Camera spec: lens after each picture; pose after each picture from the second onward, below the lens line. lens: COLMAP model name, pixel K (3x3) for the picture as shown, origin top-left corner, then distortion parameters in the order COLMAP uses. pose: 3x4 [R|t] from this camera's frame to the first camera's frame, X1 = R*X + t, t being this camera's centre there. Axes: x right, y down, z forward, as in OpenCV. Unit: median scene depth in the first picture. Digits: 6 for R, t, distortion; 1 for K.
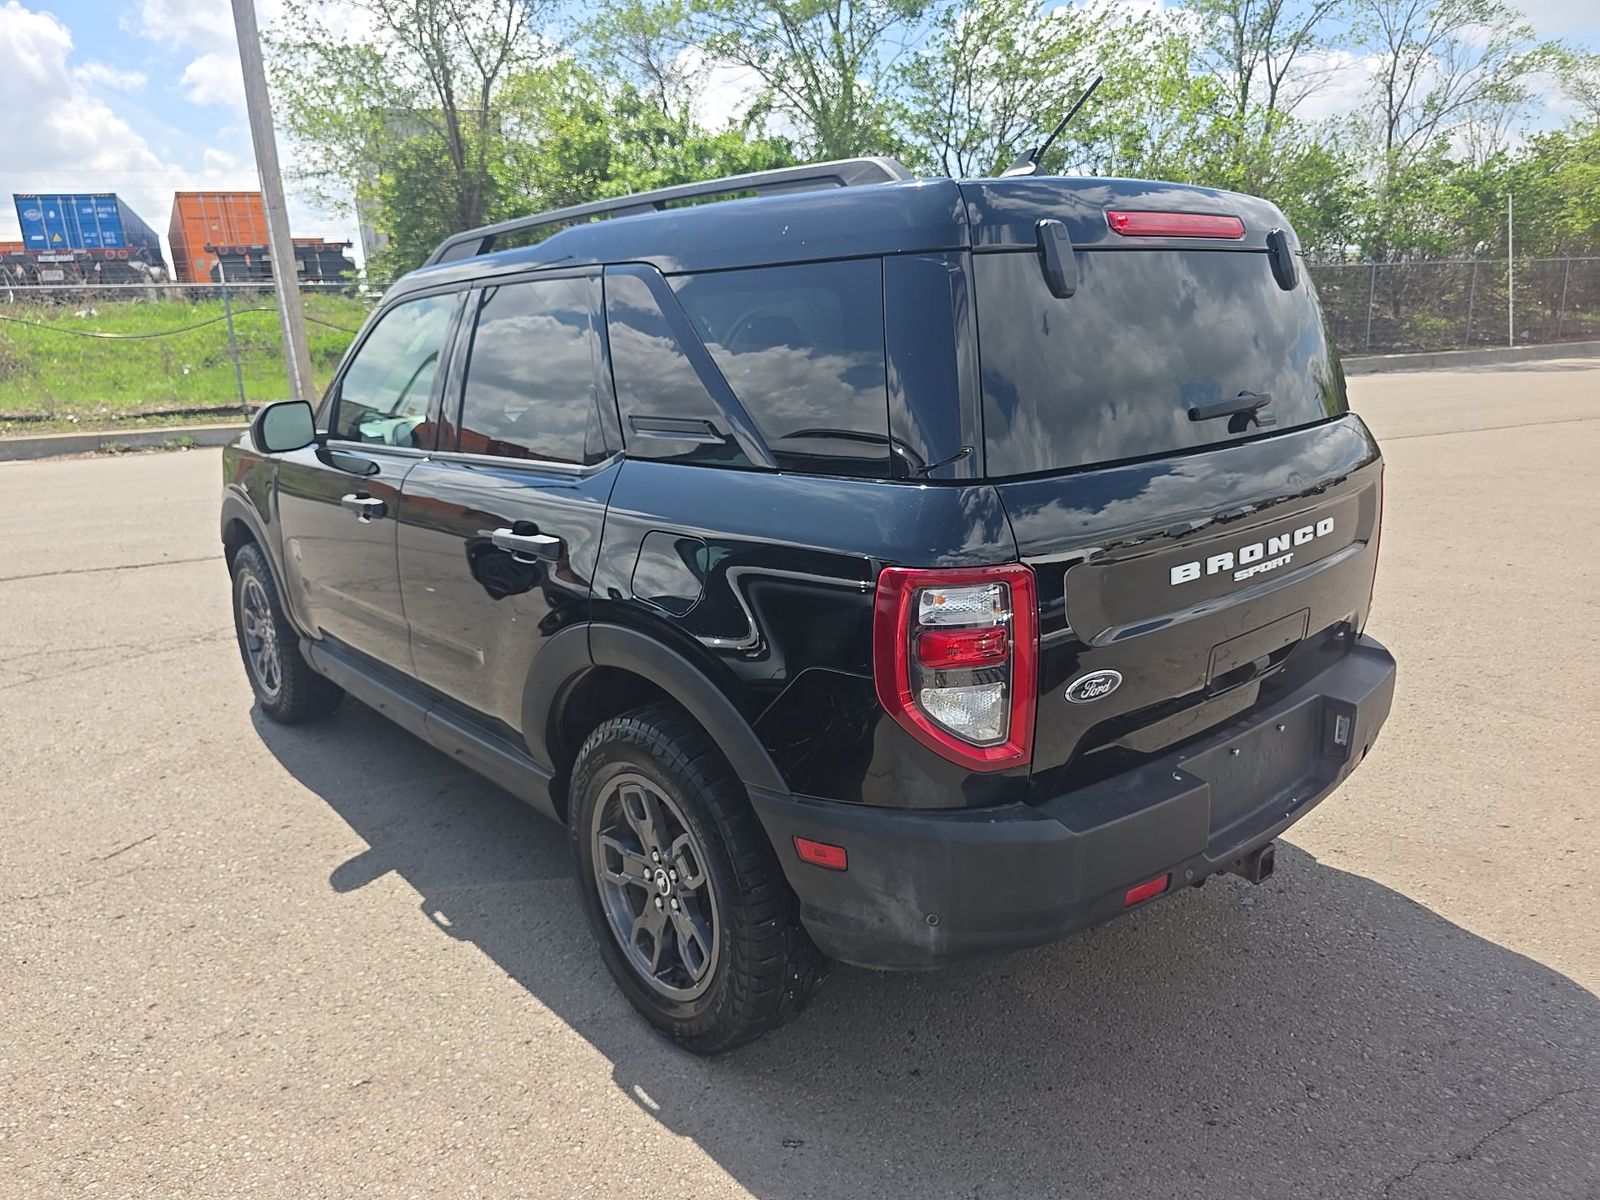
lens RADIAL K [[1092.7, 0, 800.0], [0, 1092.7, 600.0], [0, 0, 1]] dist [0.059427, -0.075975]
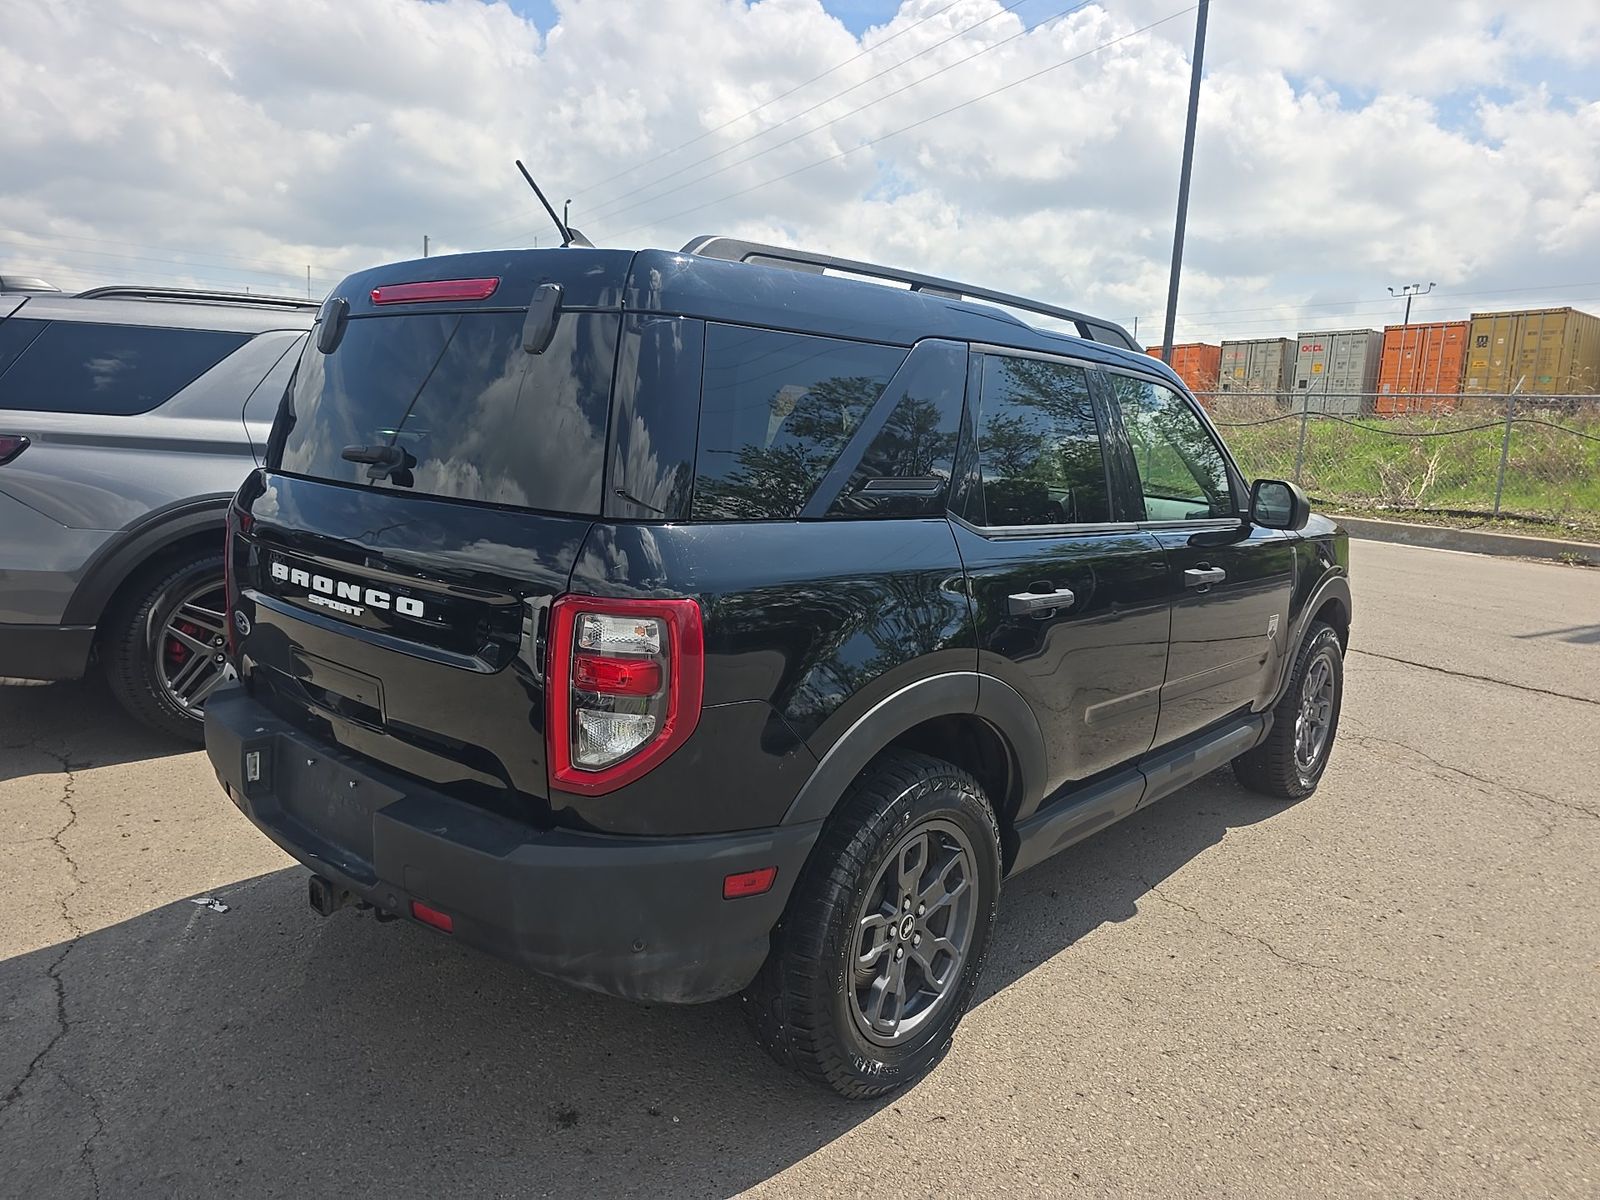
lens RADIAL K [[1093.3, 0, 800.0], [0, 1093.3, 600.0], [0, 0, 1]] dist [0.054775, 0.000018]
pose [[0.143893, 0.204857, -0.968157, 0.979432], [-0.306975, 0.939318, 0.153130, -0.216442], [0.940777, 0.275166, 0.198047, 0.783257]]
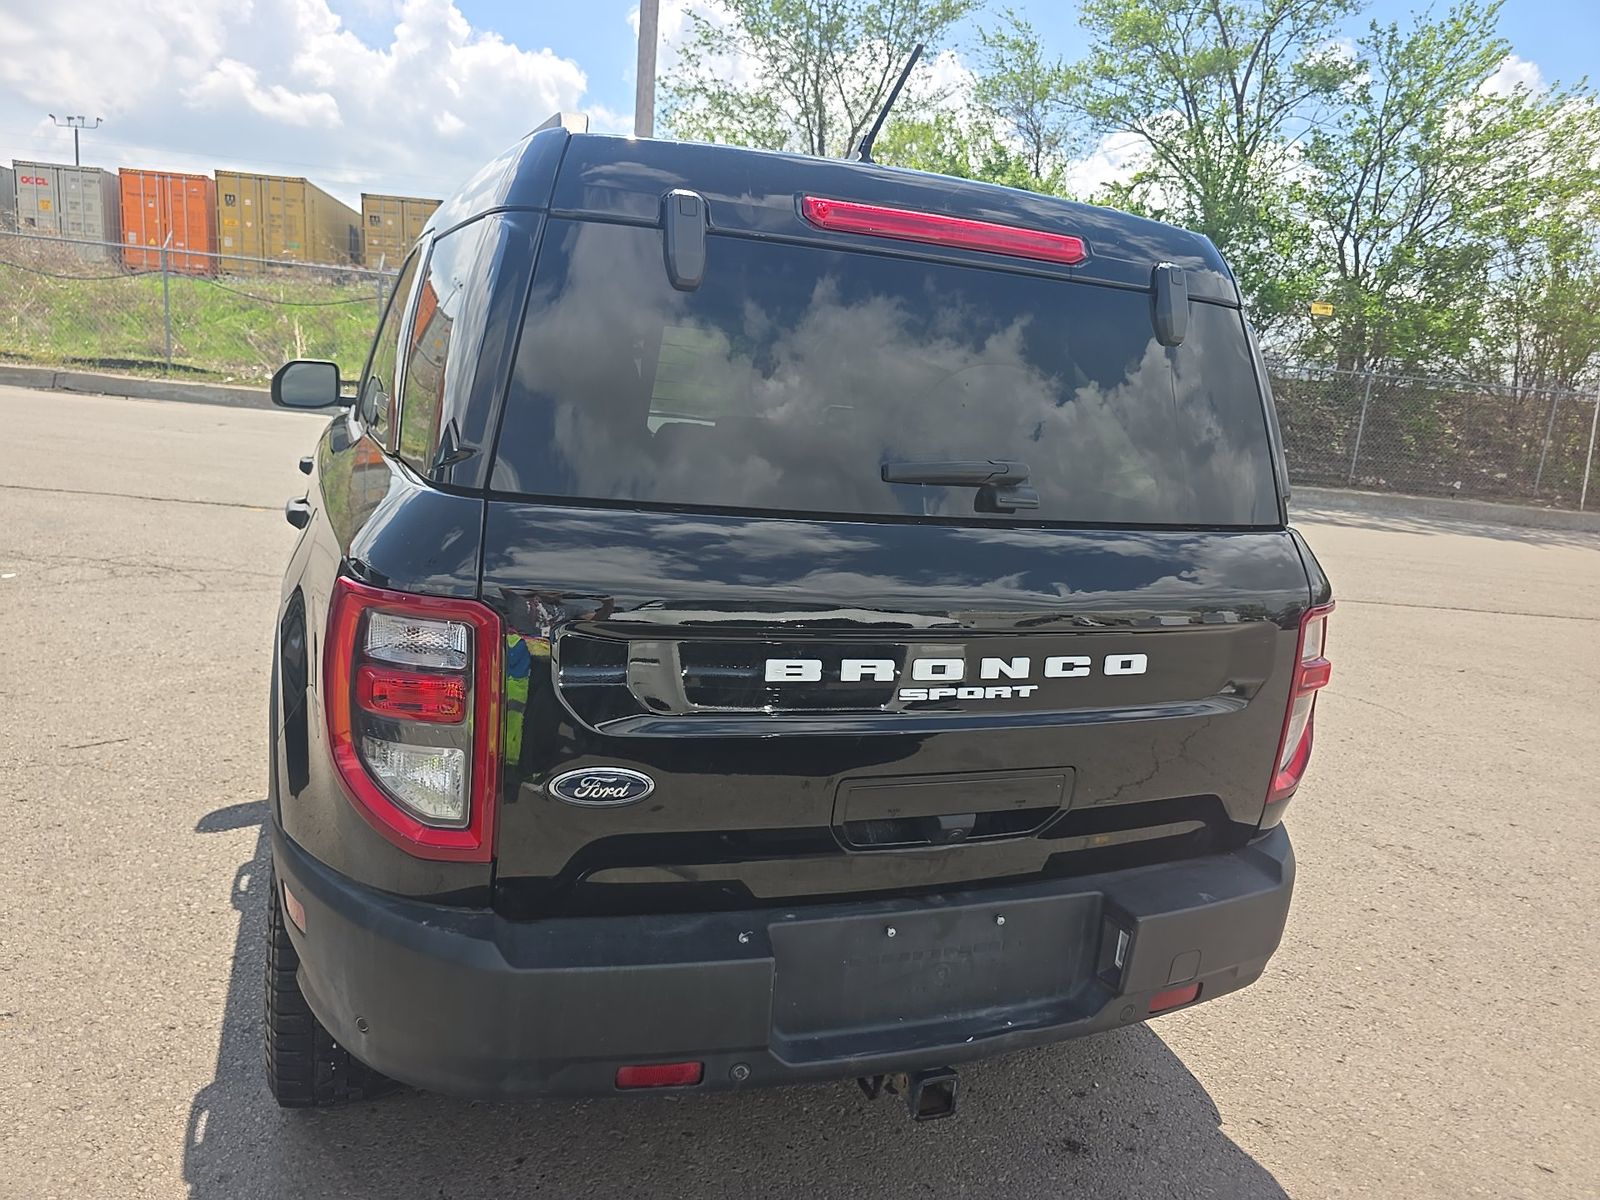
lens RADIAL K [[1089.0, 0, 800.0], [0, 1089.0, 600.0], [0, 0, 1]] dist [0.041807, -0.040682]
pose [[0.931202, 0.189371, -0.311449, 0.344341], [-0.205131, 0.978563, -0.018323, -0.035274], [0.301303, 0.080950, 0.950086, 0.174885]]
